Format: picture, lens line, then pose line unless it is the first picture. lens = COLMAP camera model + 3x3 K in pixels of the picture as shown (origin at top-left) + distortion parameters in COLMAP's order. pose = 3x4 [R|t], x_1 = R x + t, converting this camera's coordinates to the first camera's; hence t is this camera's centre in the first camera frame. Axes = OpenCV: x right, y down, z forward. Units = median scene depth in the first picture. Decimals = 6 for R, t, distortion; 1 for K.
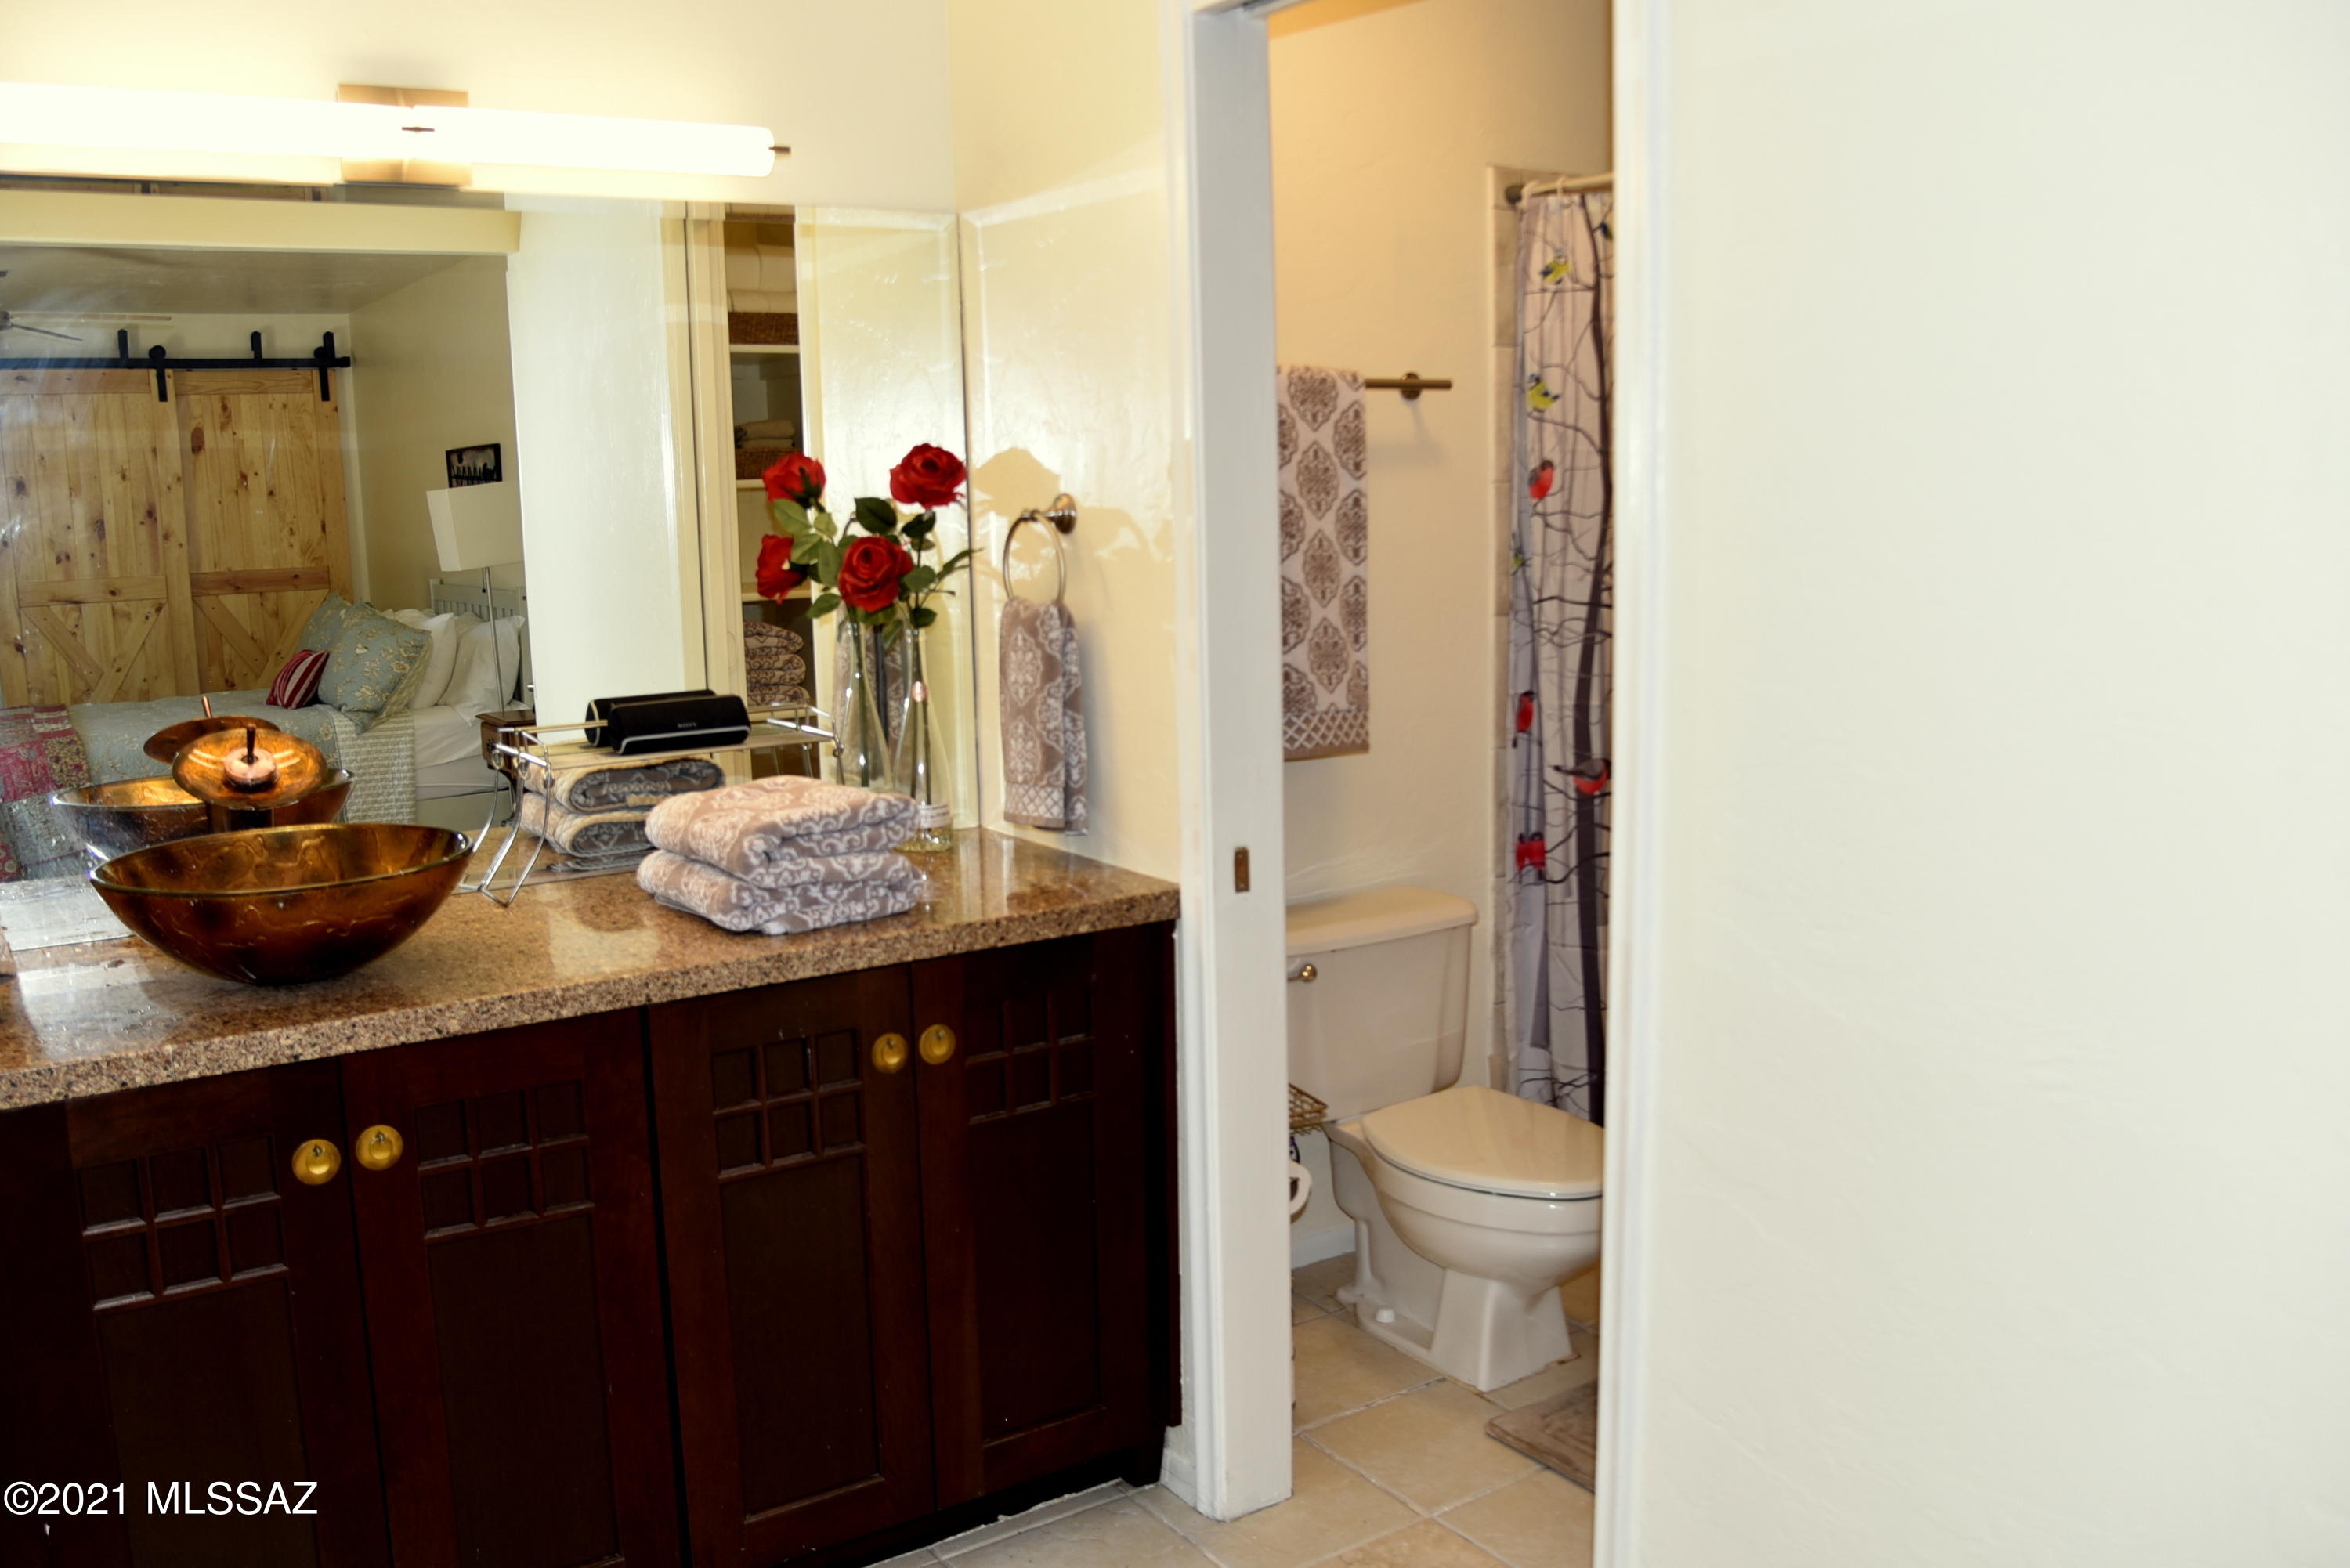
lens RADIAL K [[1966.9, 0, 1168.0], [0, 1966.9, 794.2], [0, 0, 1]] dist [-0.116354, 0.072645]
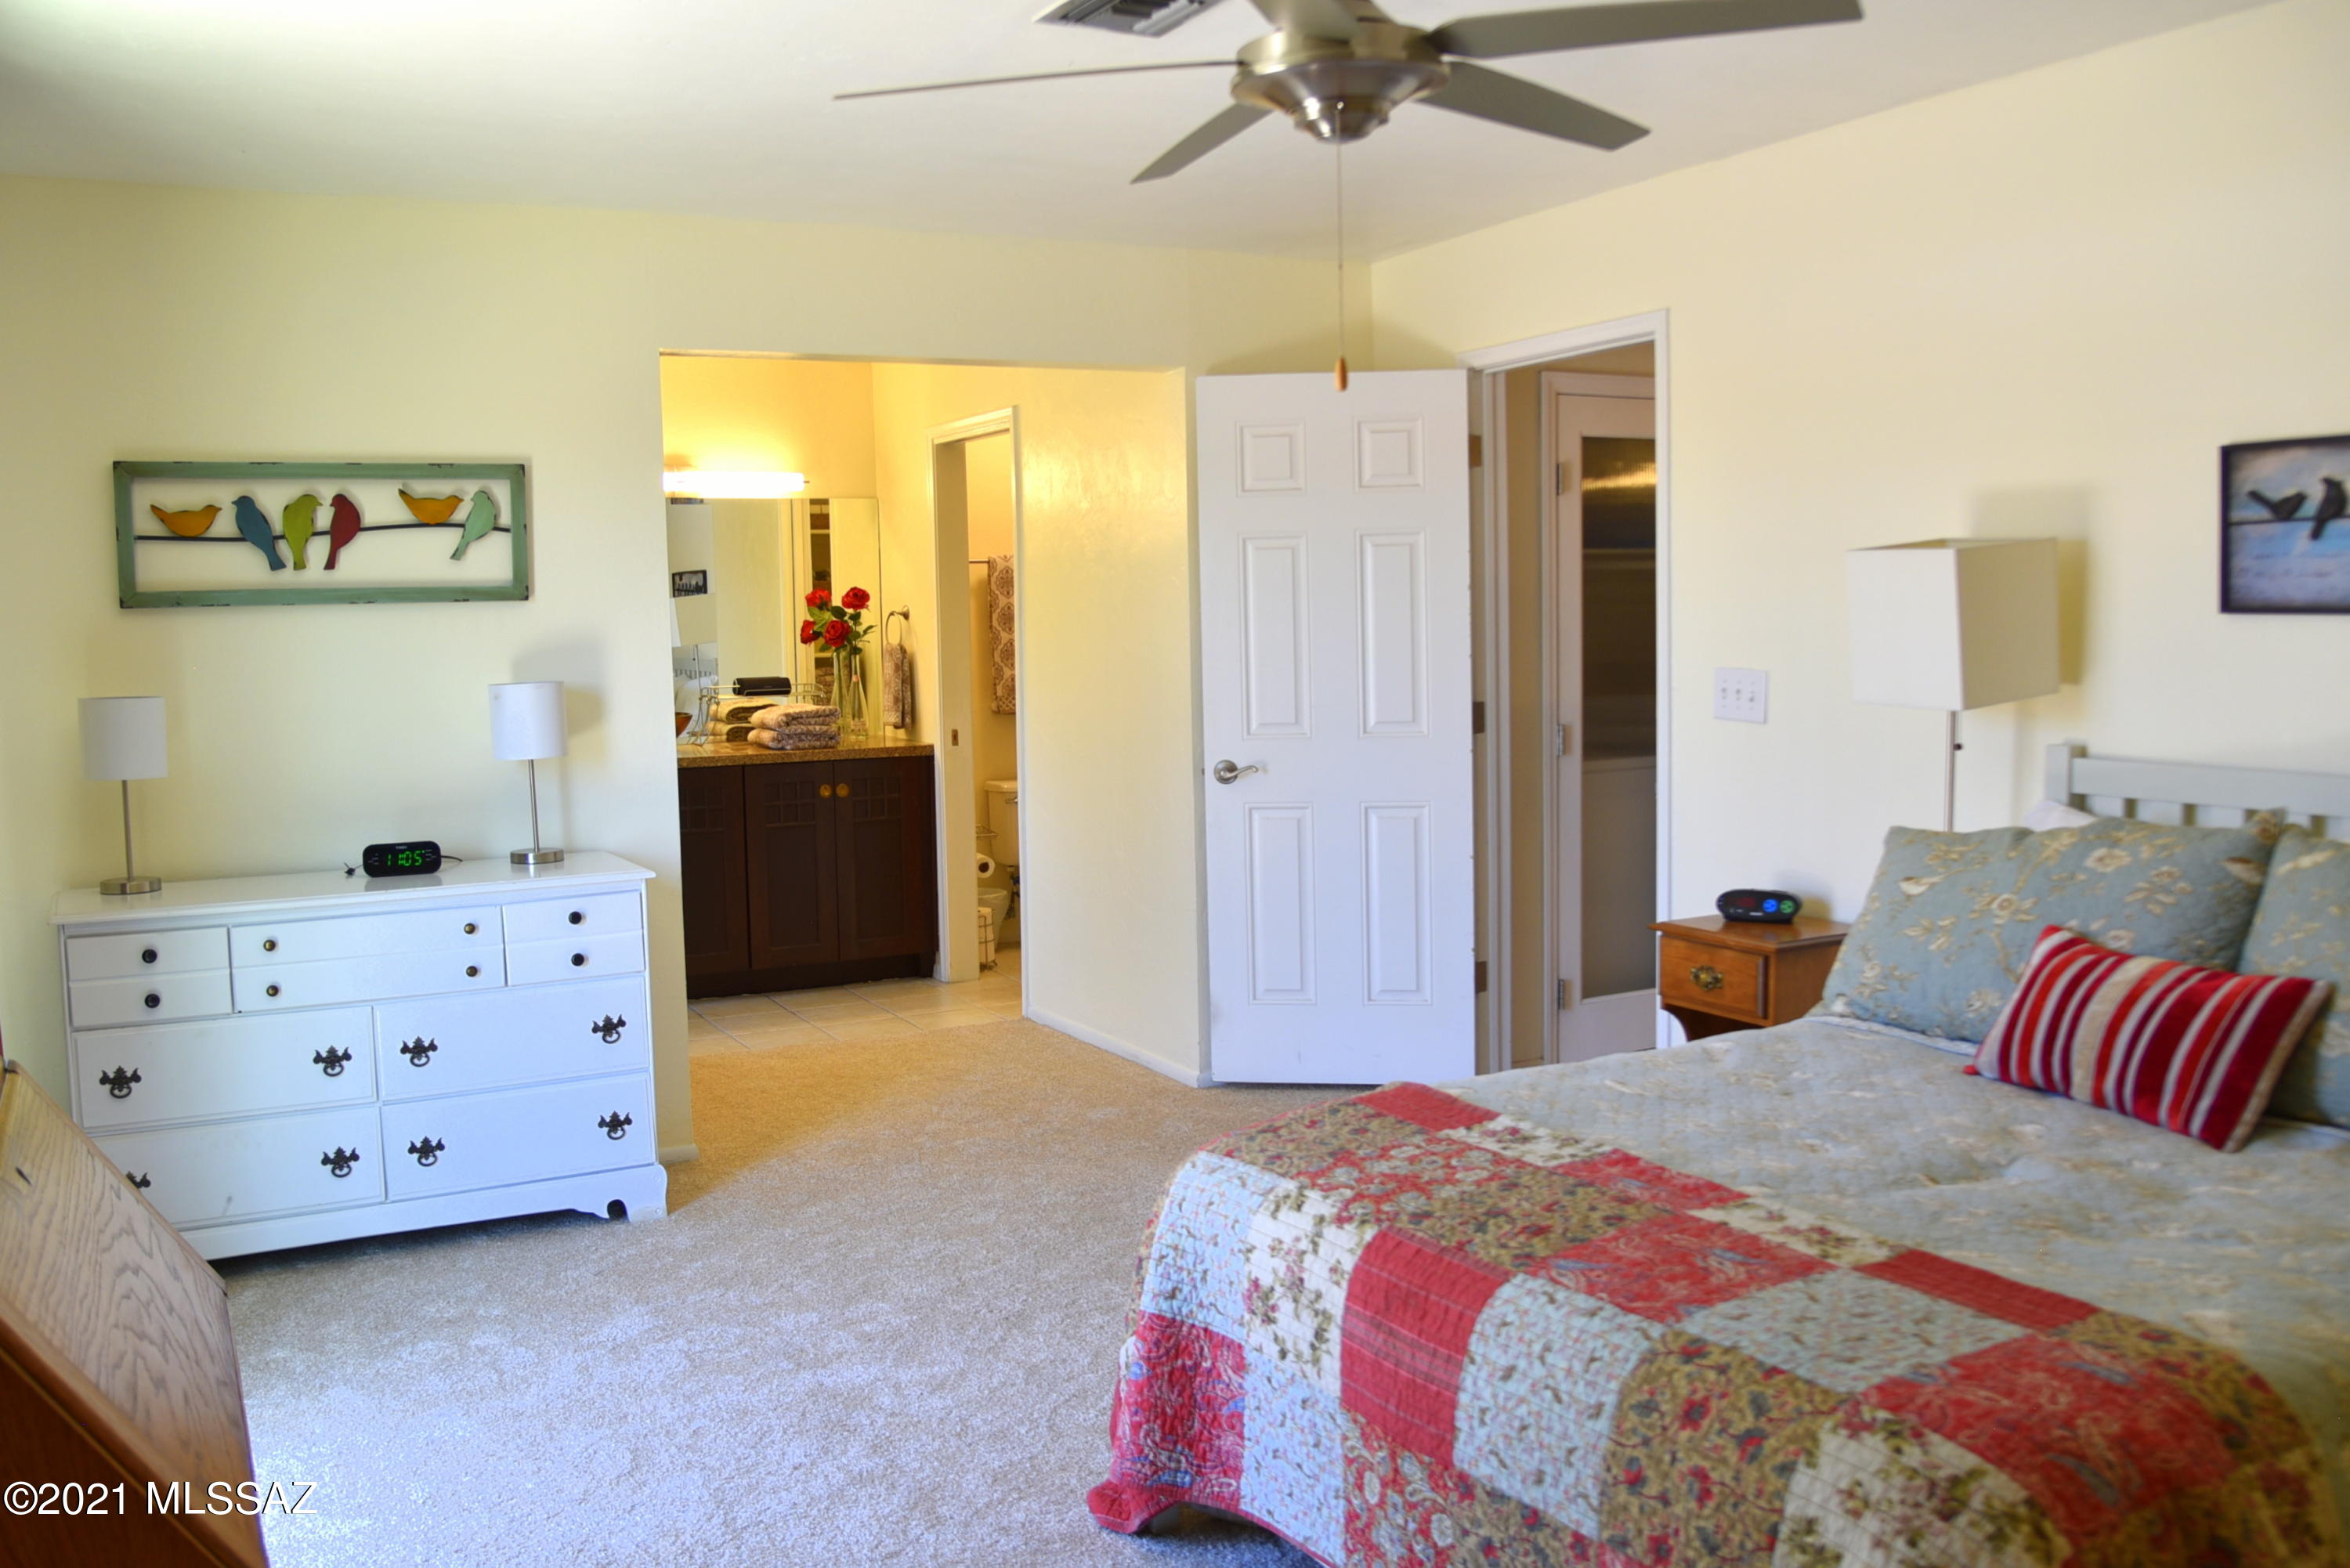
lens RADIAL K [[1966.9, 0, 1168.0], [0, 1966.9, 794.2], [0, 0, 1]] dist [-0.116354, 0.072645]
pose [[0.995192, 0.018712, -0.096137, 0.581176], [-0.024213, 0.998116, -0.056375, 0.256469], [0.094901, 0.058432, 0.993770, -1.676034]]
